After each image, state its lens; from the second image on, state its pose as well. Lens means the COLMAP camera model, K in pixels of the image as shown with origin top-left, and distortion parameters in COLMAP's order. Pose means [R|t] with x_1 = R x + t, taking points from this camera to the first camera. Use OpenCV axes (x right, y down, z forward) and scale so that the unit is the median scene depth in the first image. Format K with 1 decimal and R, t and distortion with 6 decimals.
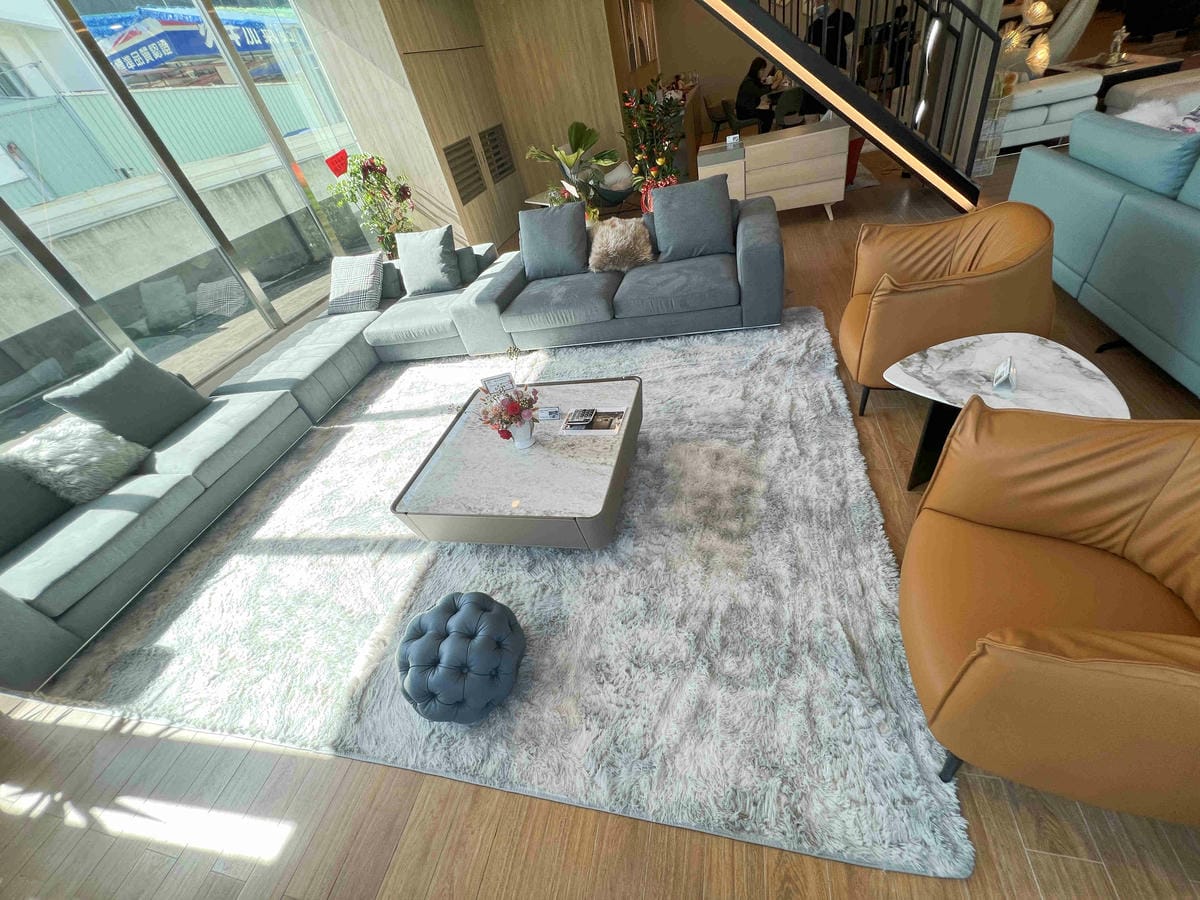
lens RADIAL K [[480.1, 0, 599.5], [0, 480.1, 449.1], [0, 0, 1]] dist [-0.002725, 0.000311]
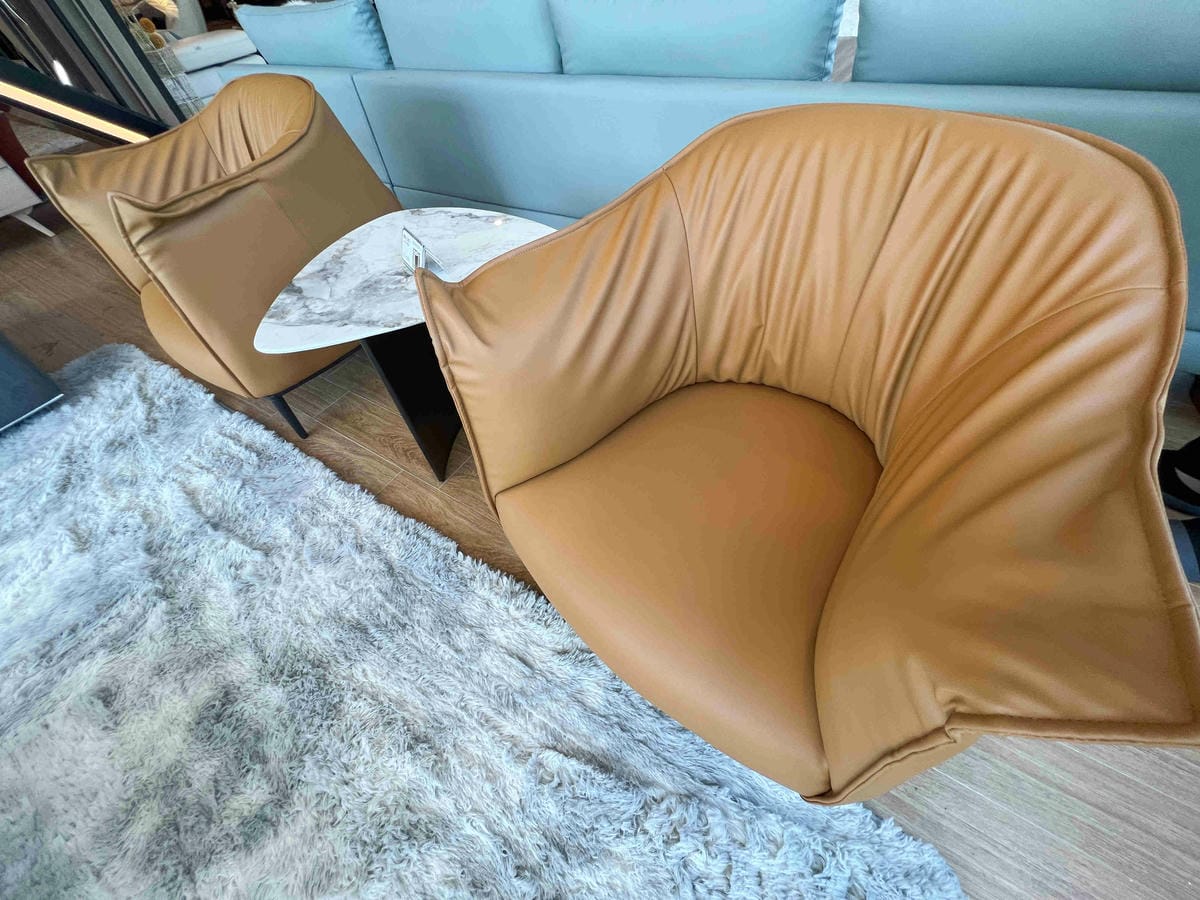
lens RADIAL K [[480.1, 0, 599.5], [0, 480.1, 449.1], [0, 0, 1]] dist [-0.002725, 0.000311]
pose [[0.361121, -0.573609, 0.735231, 0.247339], [0.606596, 0.743322, 0.281981, -0.002465], [-0.708260, 0.344159, 0.616378, 0.400333]]
